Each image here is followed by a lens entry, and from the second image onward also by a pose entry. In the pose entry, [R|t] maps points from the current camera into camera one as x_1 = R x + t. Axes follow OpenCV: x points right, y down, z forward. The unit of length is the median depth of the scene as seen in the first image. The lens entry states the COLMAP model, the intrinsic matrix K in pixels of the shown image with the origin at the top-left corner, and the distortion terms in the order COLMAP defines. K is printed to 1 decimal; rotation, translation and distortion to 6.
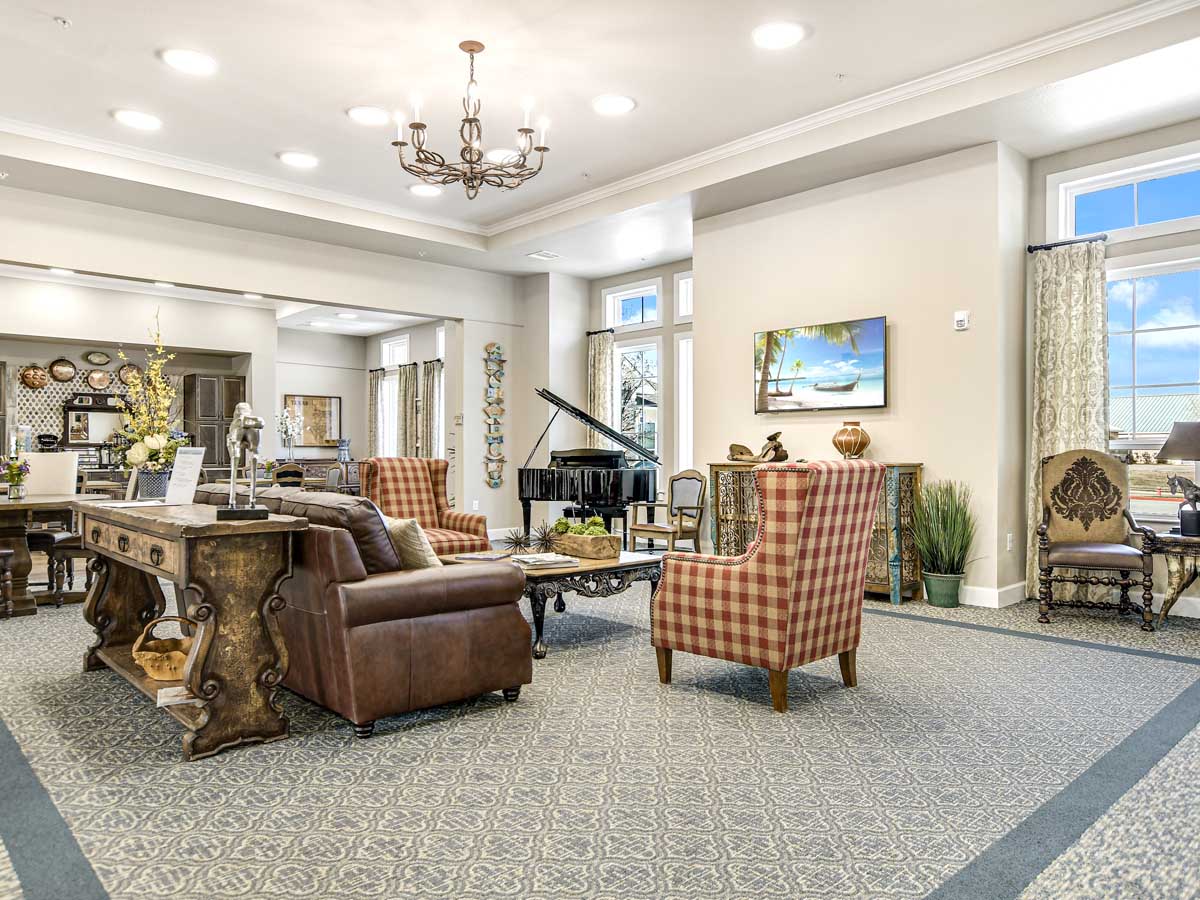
lens RADIAL K [[821.0, 0, 596.6], [0, 821.0, 454.2], [0, 0, 1]] dist [-0.003748, -0.001087]
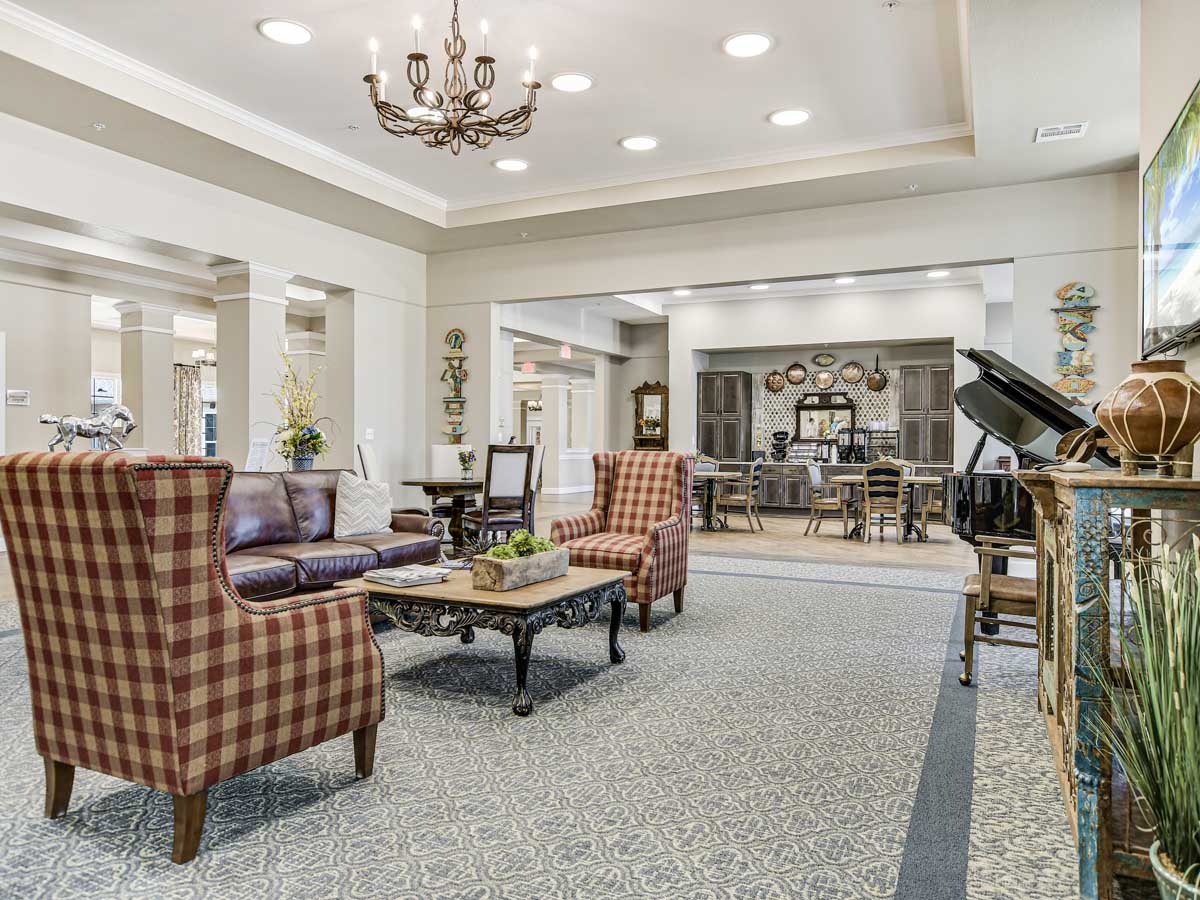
lens RADIAL K [[821.0, 0, 597.1], [0, 821.0, 443.6], [0, 0, 1]] dist [-0.003748, -0.001087]
pose [[0.363246, 0.000164, -0.931693, 0.296659], [-0.010786, 0.999934, -0.004029, 0.000328], [0.931631, 0.011513, 0.363224, 0.342841]]
